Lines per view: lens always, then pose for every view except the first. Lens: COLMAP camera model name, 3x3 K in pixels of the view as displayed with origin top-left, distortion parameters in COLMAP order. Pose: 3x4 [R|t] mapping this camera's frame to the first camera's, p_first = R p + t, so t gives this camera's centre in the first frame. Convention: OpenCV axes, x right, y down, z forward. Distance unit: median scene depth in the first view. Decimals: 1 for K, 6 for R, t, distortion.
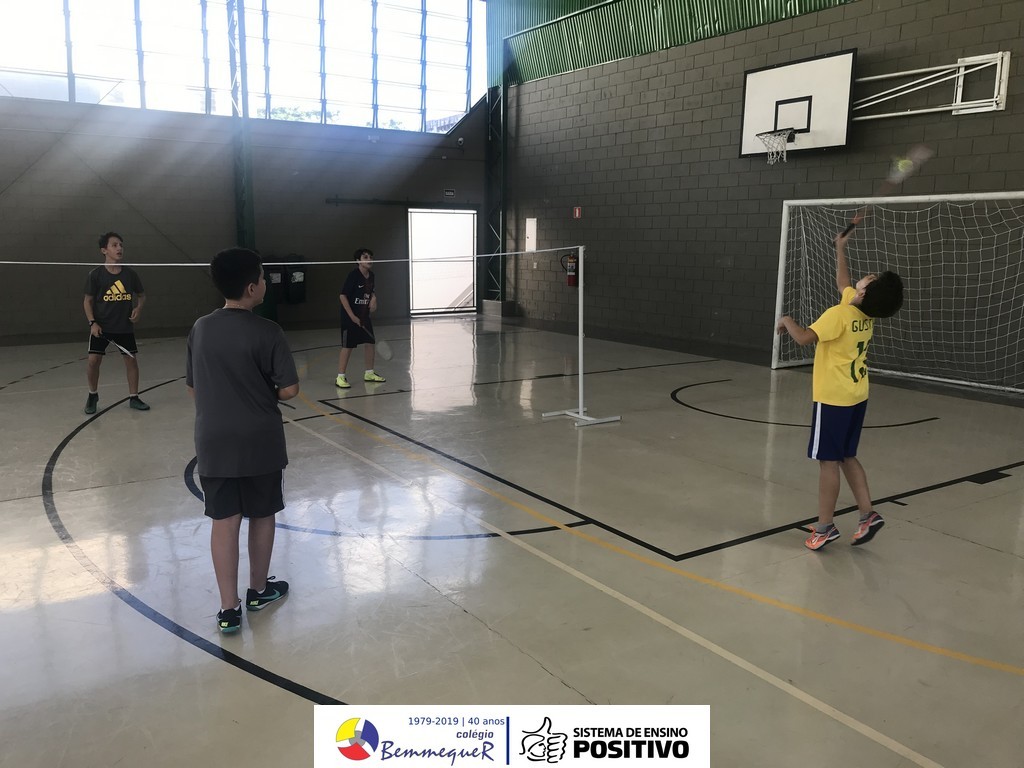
lens RADIAL K [[836.6, 0, 544.6], [0, 836.6, 389.4], [0, 0, 1]] dist [0.004540, 0.010496]
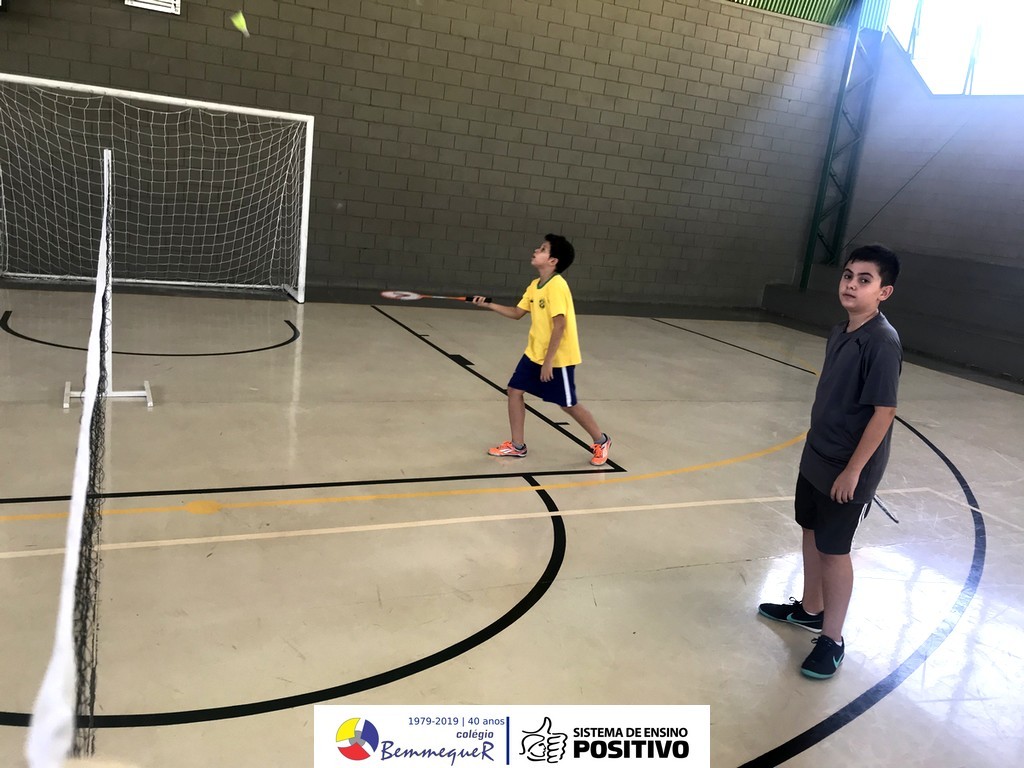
lens RADIAL K [[819.8, 0, 483.3], [0, 819.8, 384.5], [0, 0, 1]] dist [0.005160, 0.004815]
pose [[0.209478, -0.223324, 0.951969, -0.461393], [0.064269, 0.974609, 0.214493, -0.086778], [-0.975699, 0.016251, 0.218512, 0.442295]]
